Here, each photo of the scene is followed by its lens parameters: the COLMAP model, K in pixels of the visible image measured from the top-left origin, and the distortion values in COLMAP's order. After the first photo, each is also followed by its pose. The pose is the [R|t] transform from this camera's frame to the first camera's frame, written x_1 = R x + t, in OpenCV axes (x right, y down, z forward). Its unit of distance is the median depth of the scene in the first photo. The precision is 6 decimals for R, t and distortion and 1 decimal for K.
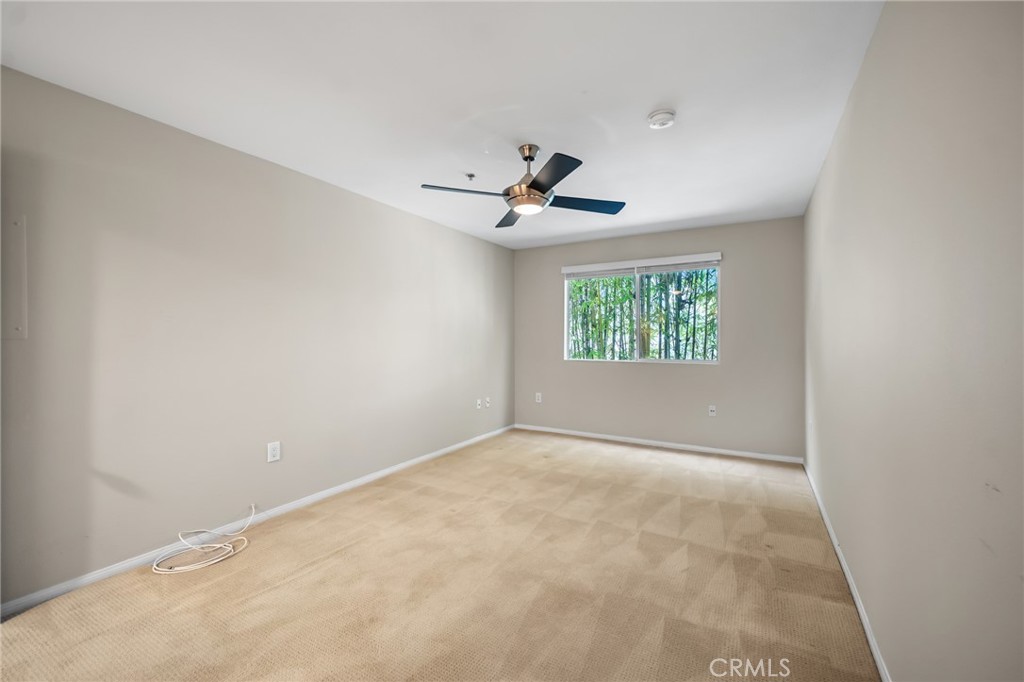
lens RADIAL K [[417.3, 0, 490.3], [0, 417.3, 341.4], [0, 0, 1]] dist [-0.000692, -0.000814]
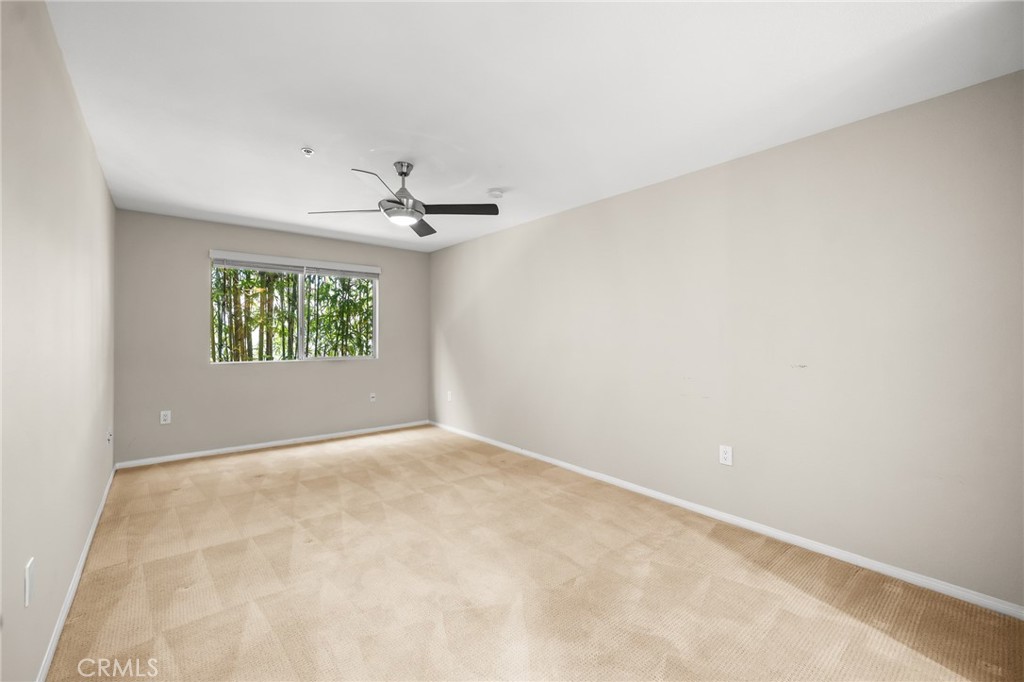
lens RADIAL K [[417.3, 0, 519.3], [0, 417.3, 337.1], [0, 0, 1]] dist [-0.000692, -0.000814]
pose [[0.341209, -0.002135, 0.939985, -0.667309], [0.007388, 0.999973, -0.000411, -0.006789], [-0.939958, 0.007085, 0.341216, 0.272958]]
